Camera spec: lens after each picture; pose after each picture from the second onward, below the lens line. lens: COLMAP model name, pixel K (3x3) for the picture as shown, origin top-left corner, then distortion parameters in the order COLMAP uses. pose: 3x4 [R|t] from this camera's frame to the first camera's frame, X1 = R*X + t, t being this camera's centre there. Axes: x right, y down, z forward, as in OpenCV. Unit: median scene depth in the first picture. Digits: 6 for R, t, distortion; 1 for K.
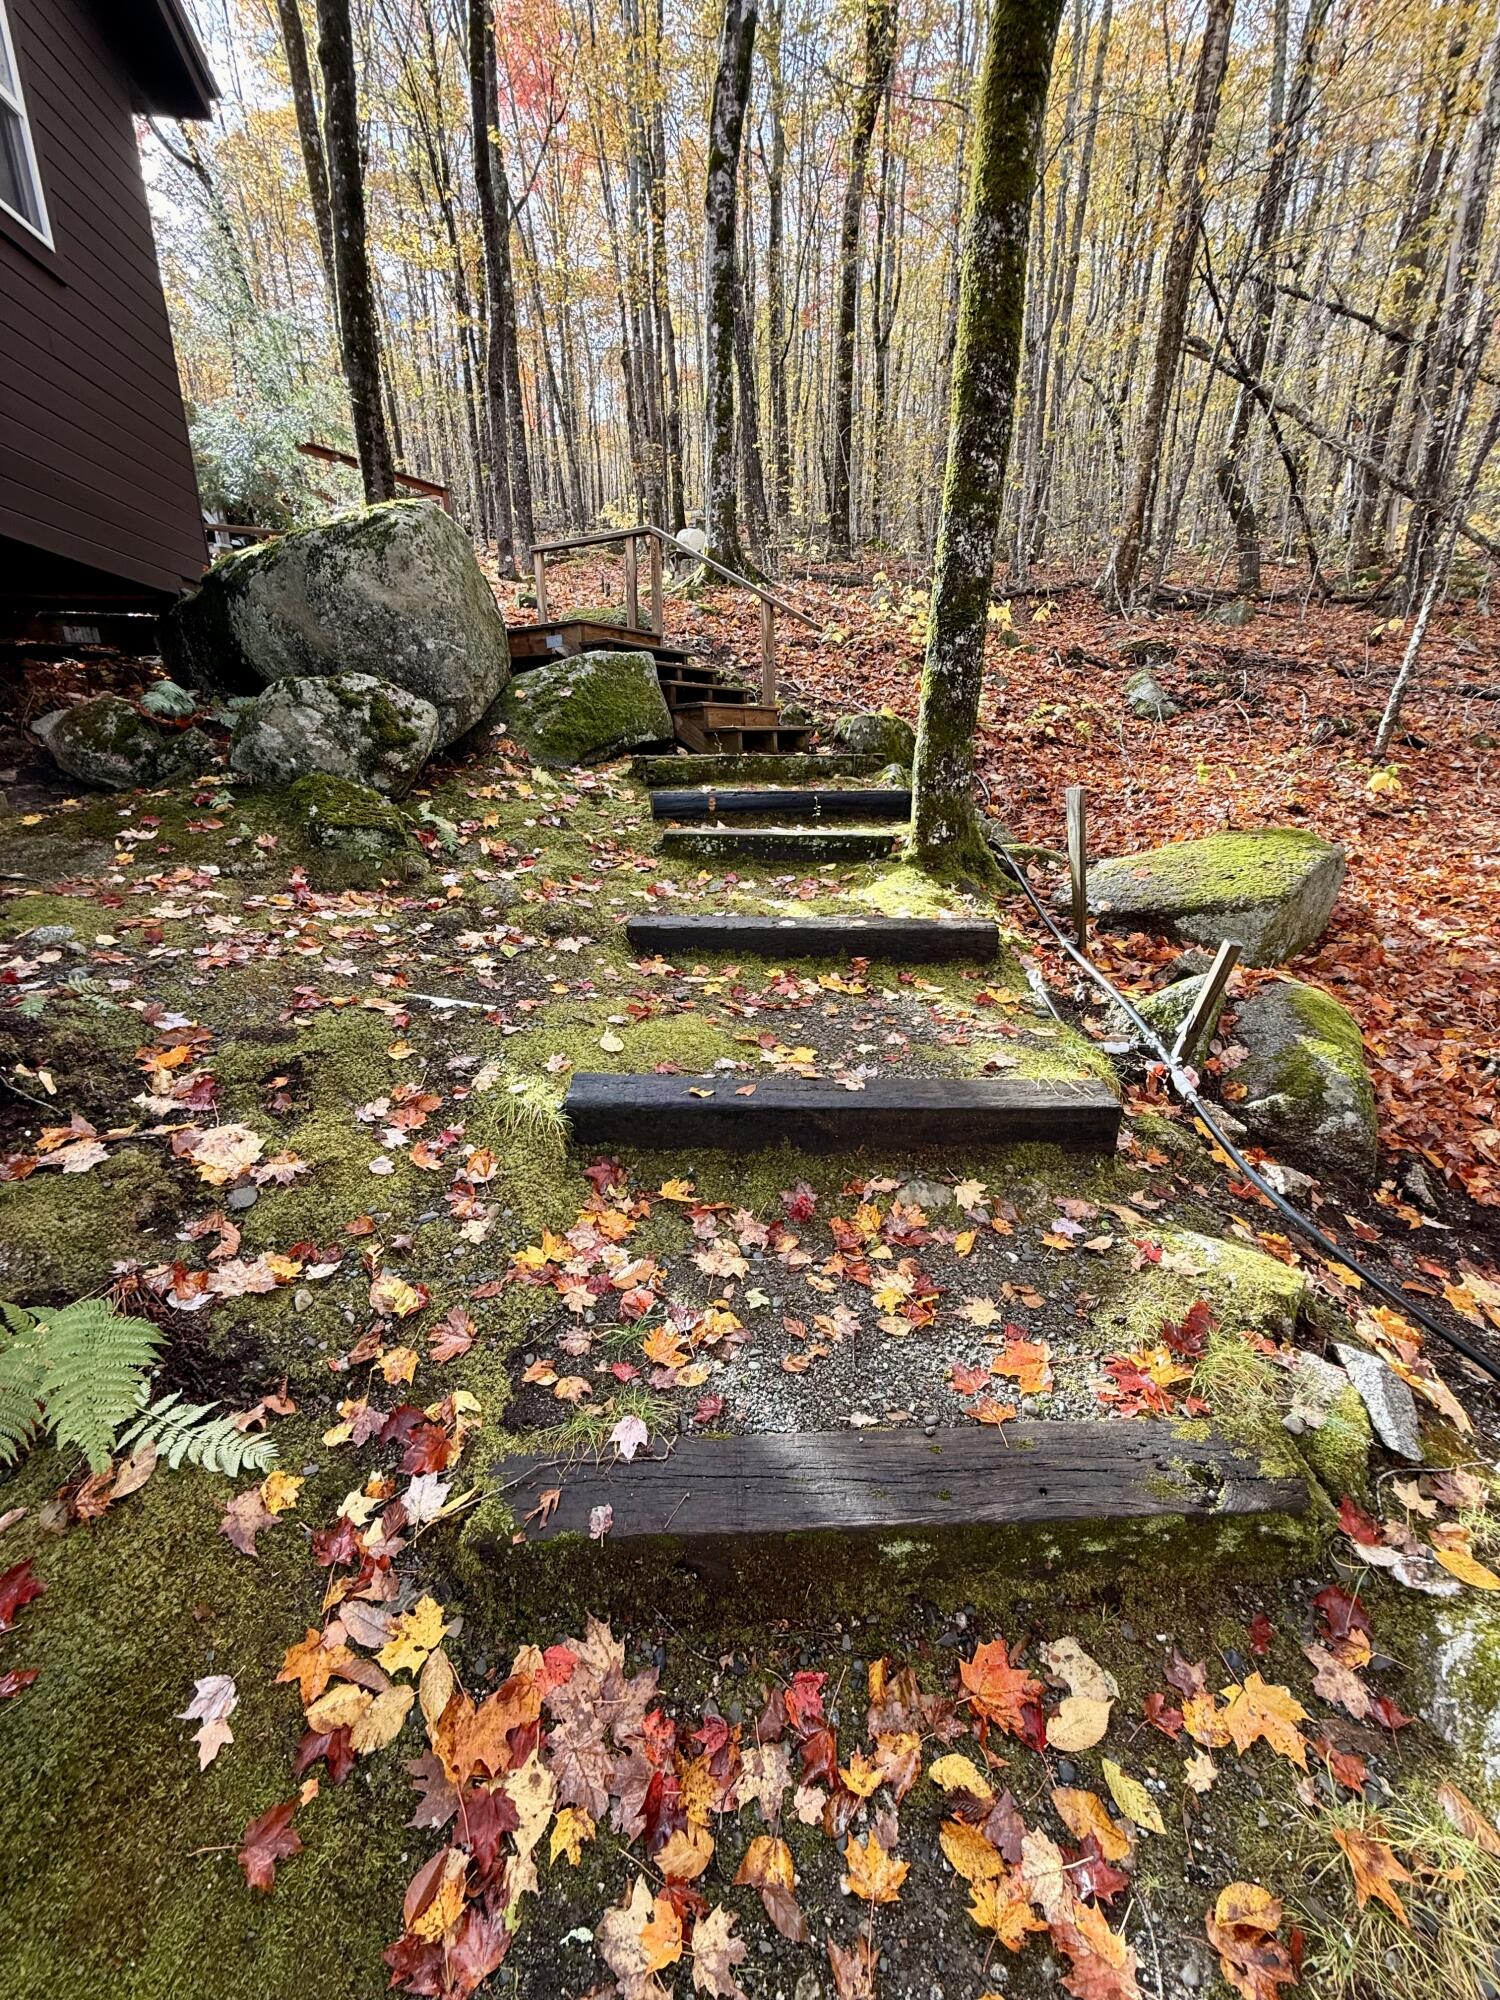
lens RADIAL K [[795.9, 0, 746.3], [0, 795.9, 996.7], [0, 0, 1]] dist [-0.001312, 0.000310]
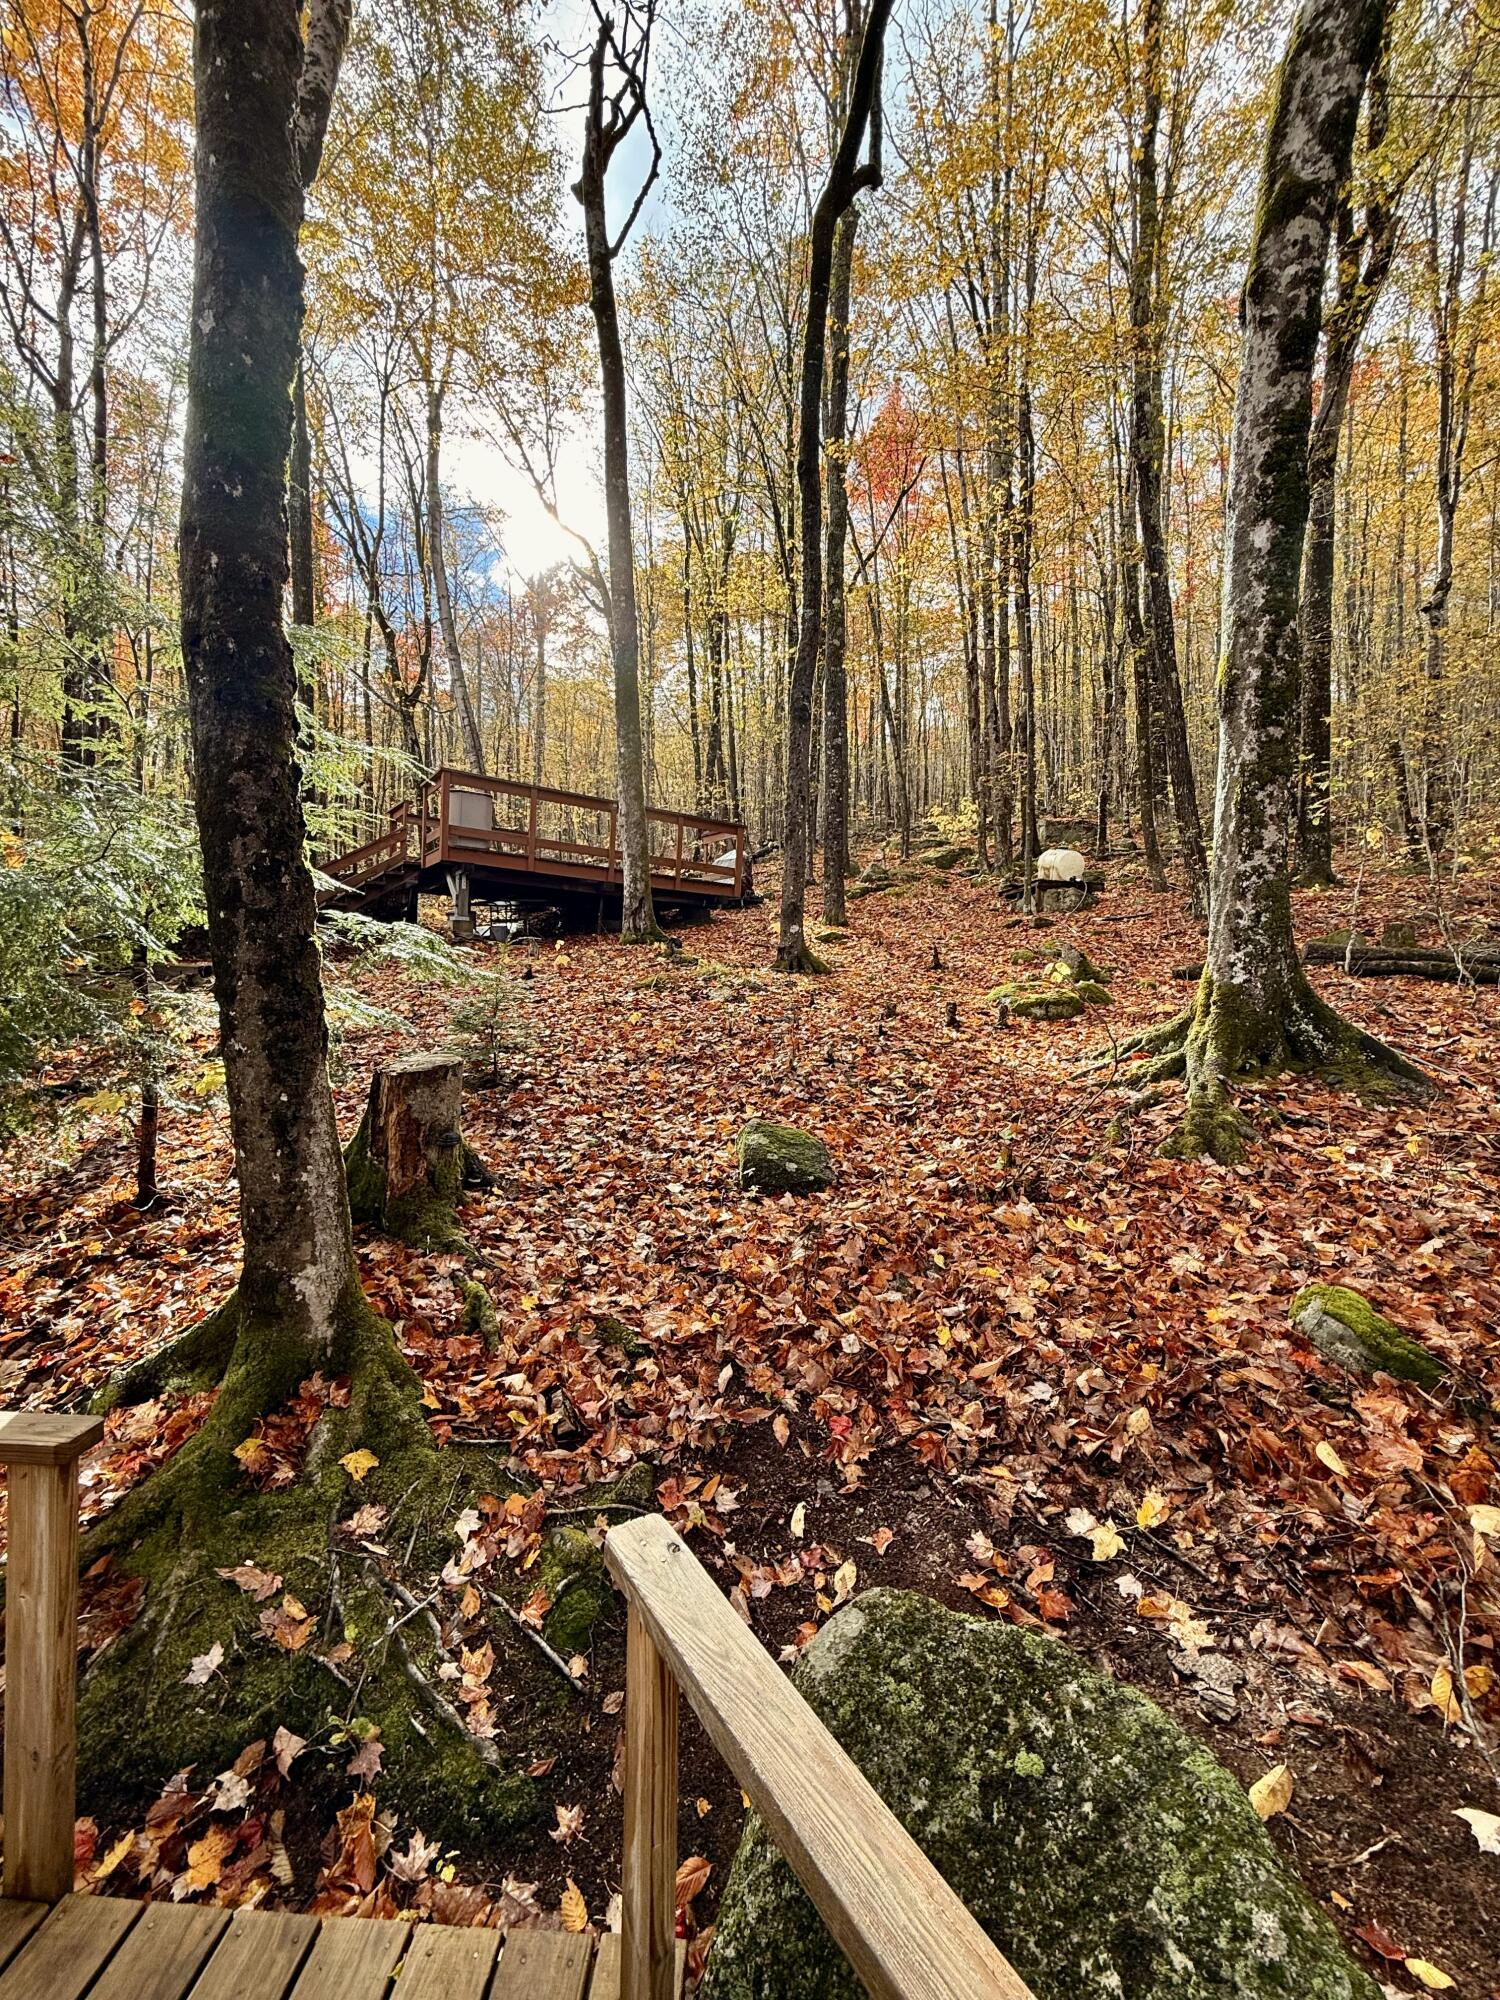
lens RADIAL K [[795.9, 0, 751.4], [0, 795.9, 997.3], [0, 0, 1]] dist [-0.001312, 0.000310]
pose [[0.933507, 0.017404, -0.358137, -0.114557], [-0.123350, 0.953445, -0.275187, -0.375780], [0.336674, 0.301065, 0.892194, 0.502660]]
